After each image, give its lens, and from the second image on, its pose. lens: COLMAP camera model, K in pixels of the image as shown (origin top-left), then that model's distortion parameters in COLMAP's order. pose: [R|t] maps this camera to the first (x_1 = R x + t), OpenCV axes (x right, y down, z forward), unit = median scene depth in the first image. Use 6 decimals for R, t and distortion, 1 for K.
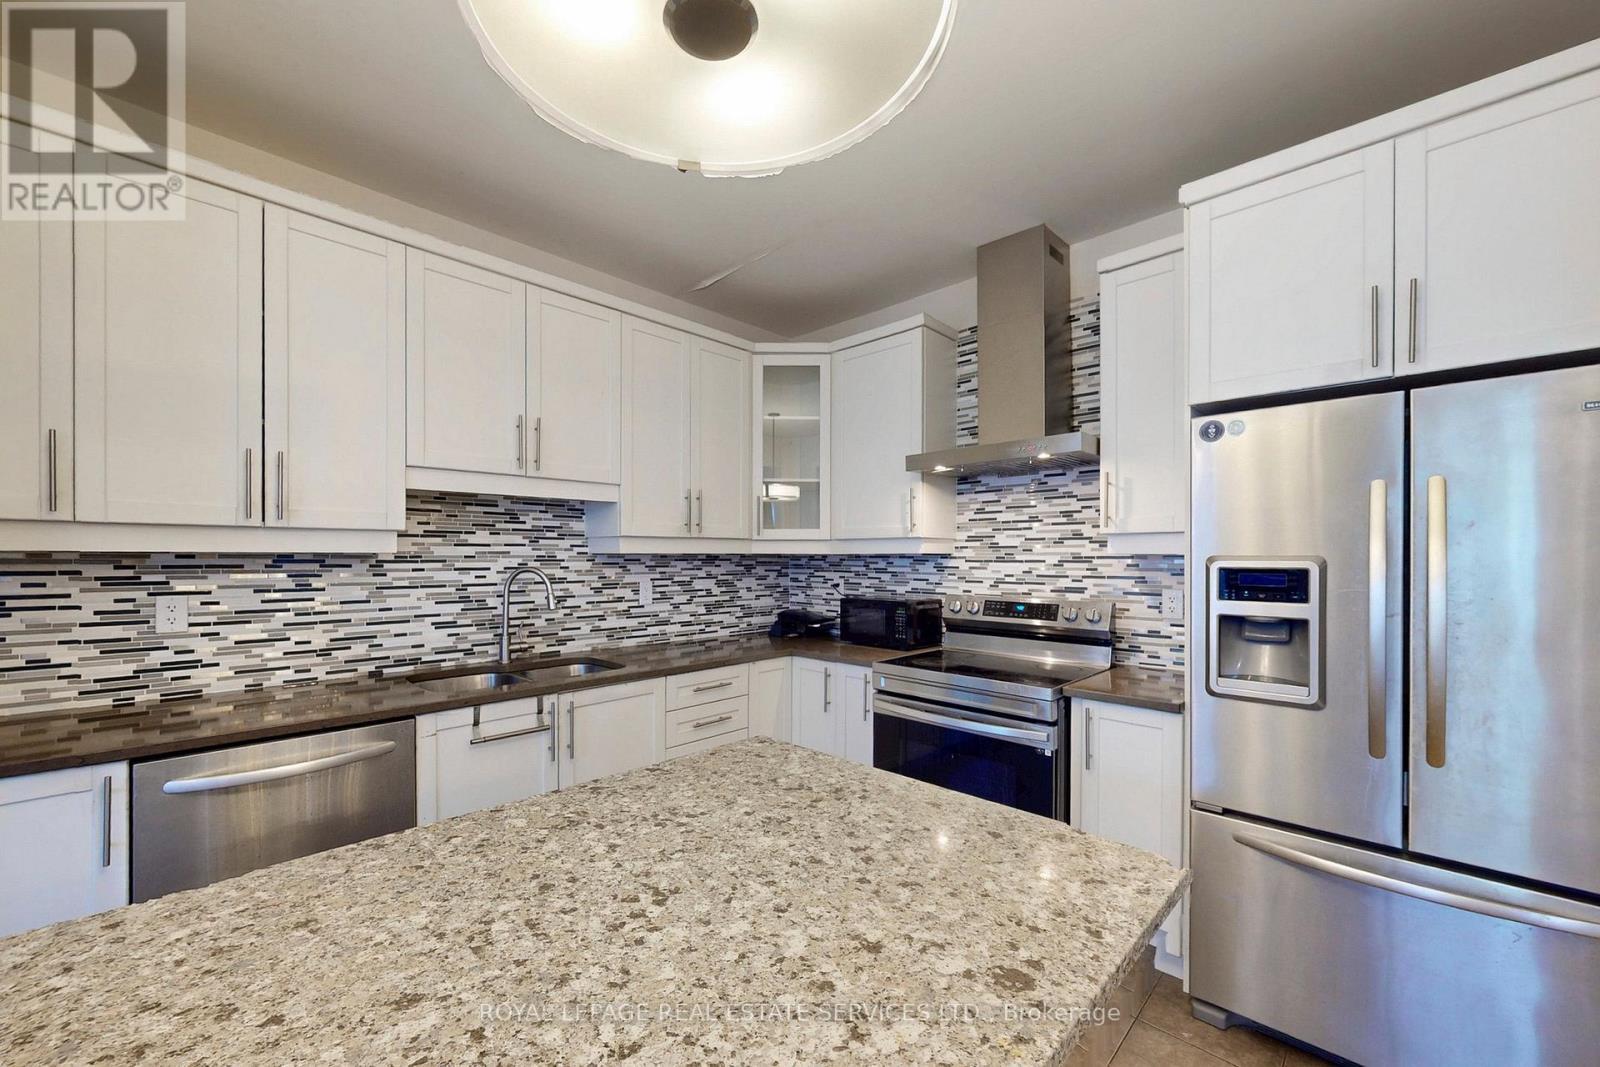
lens RADIAL K [[630.6, 0, 785.7], [0, 630.6, 561.8], [0, 0, 1]] dist [-0.001330, -0.000173]
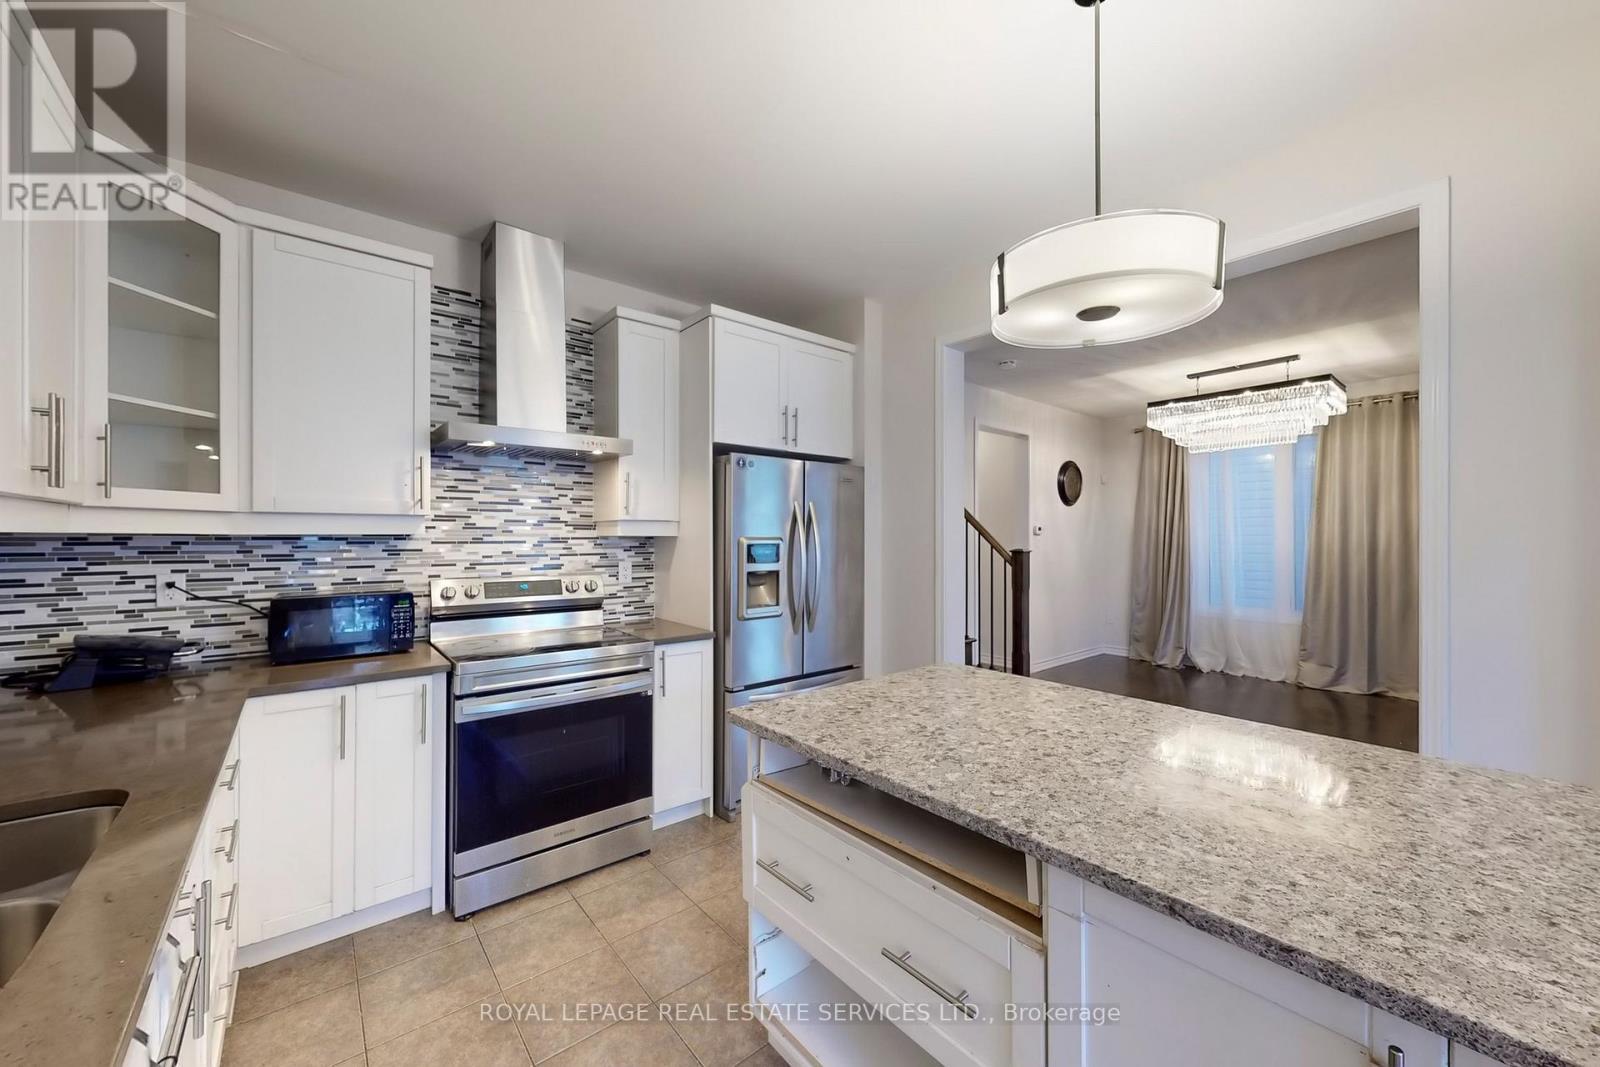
lens RADIAL K [[604.6, 0, 798.3], [0, 604.6, 535.2], [0, 0, 1]] dist [-0.001107, -0.000108]
pose [[0.096882, 0.002521, 0.995293, -0.614518], [0.007595, 0.999966, -0.003273, -0.006087], [-0.995267, 0.007876, 0.096860, 0.470232]]
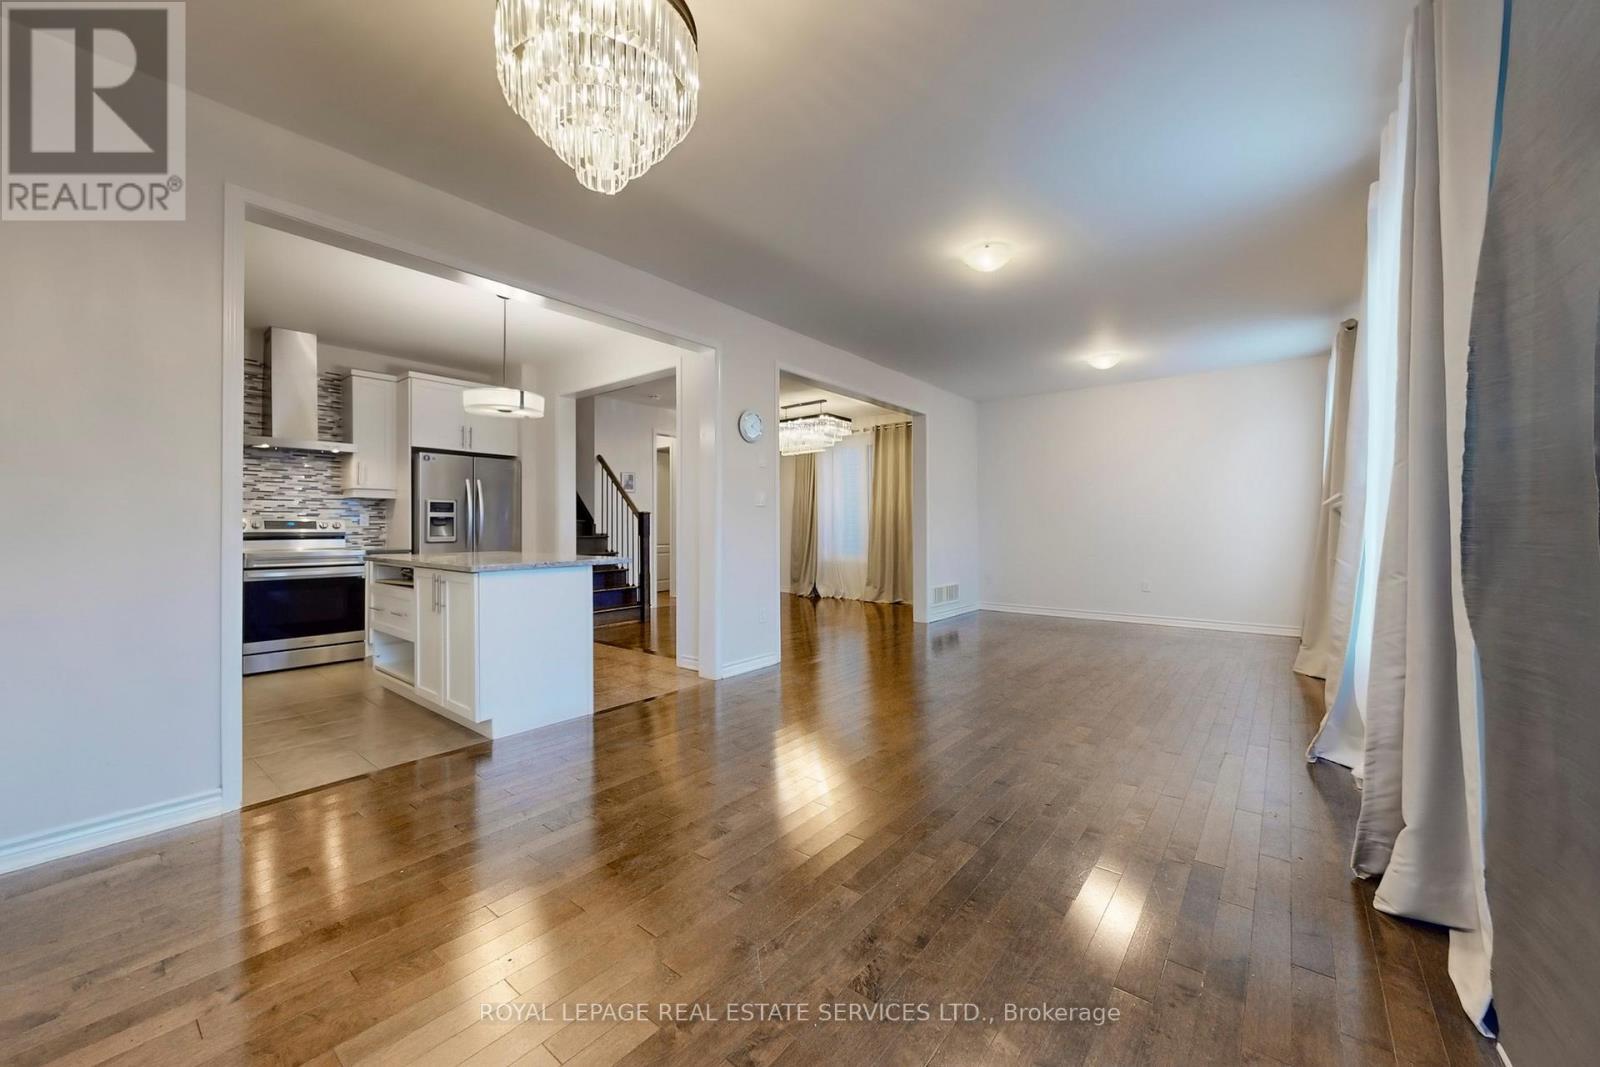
lens RADIAL K [[612.1, 0, 802.6], [0, 612.1, 521.0], [0, 0, 1]] dist [0.001765, 0.000161]
pose [[-0.101697, 0.007347, 0.994788, -1.695042], [0.008059, 0.999946, -0.006561, 0.092927], [-0.994783, 0.007349, -0.101751, -0.358404]]
